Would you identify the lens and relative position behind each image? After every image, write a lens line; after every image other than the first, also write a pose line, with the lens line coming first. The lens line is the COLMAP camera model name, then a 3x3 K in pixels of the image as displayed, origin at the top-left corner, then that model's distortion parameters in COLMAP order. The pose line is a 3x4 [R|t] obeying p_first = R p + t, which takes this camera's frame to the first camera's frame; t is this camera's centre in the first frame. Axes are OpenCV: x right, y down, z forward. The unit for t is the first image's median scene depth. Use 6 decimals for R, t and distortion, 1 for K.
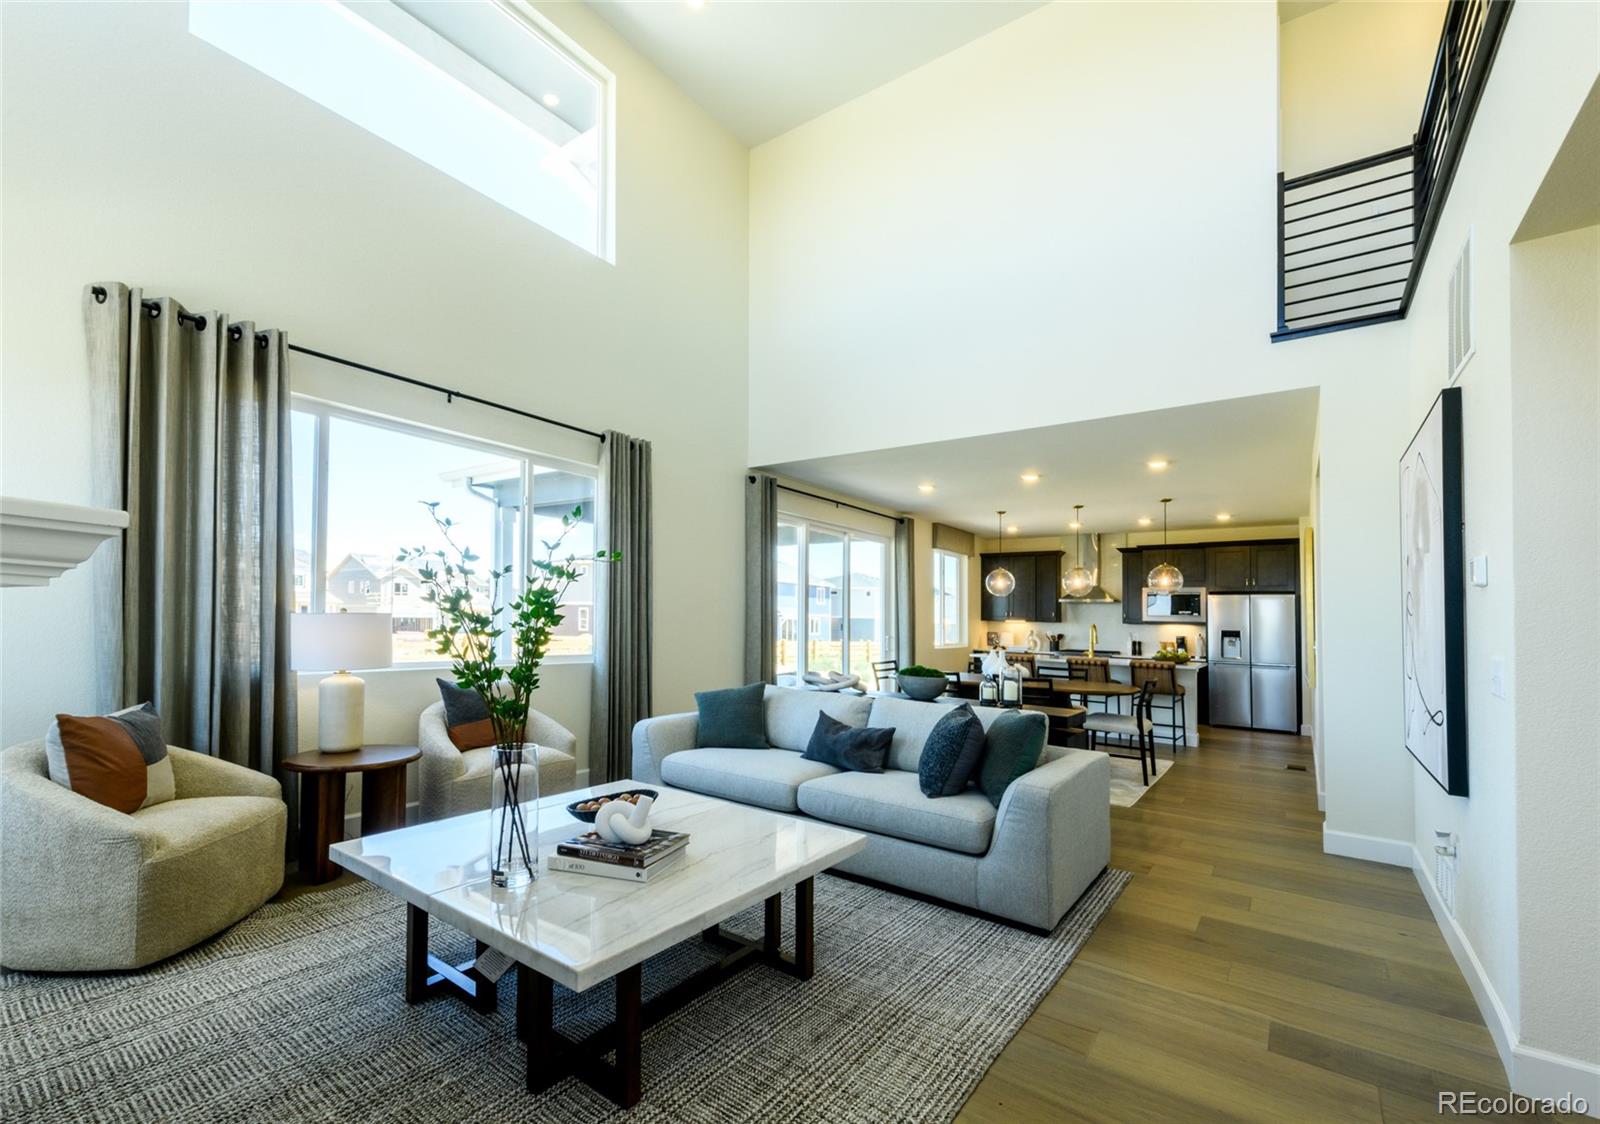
lens RADIAL K [[700.9, 0, 811.1], [0, 700.9, 593.3], [0, 0, 1]] dist [0.020011, 0.000362]
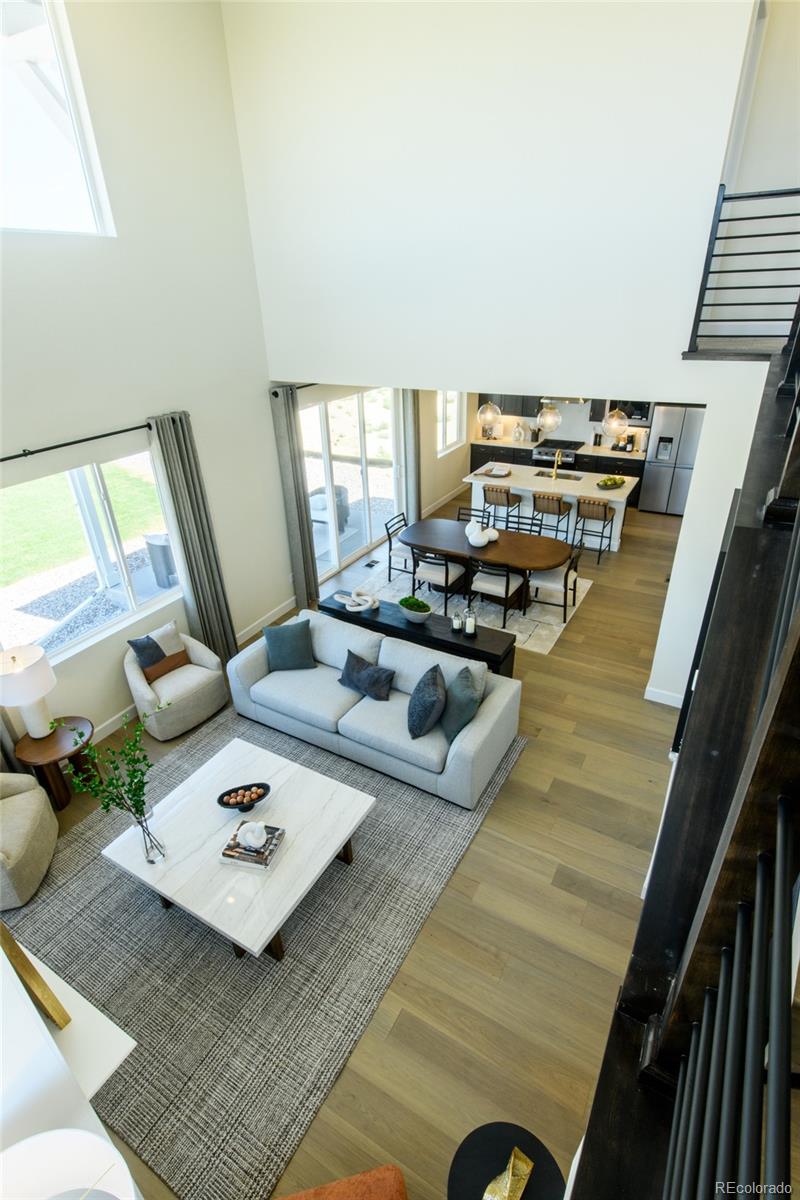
lens RADIAL K [[603.1, 0, 401.4], [0, 603.1, 599.4], [0, 0, 1]] dist [0.019249, -0.001180]
pose [[0.994554, -0.078830, 0.068174, 0.038486], [0.035098, 0.869258, 0.493111, -0.461145], [-0.098133, -0.488033, 0.867291, -0.085941]]
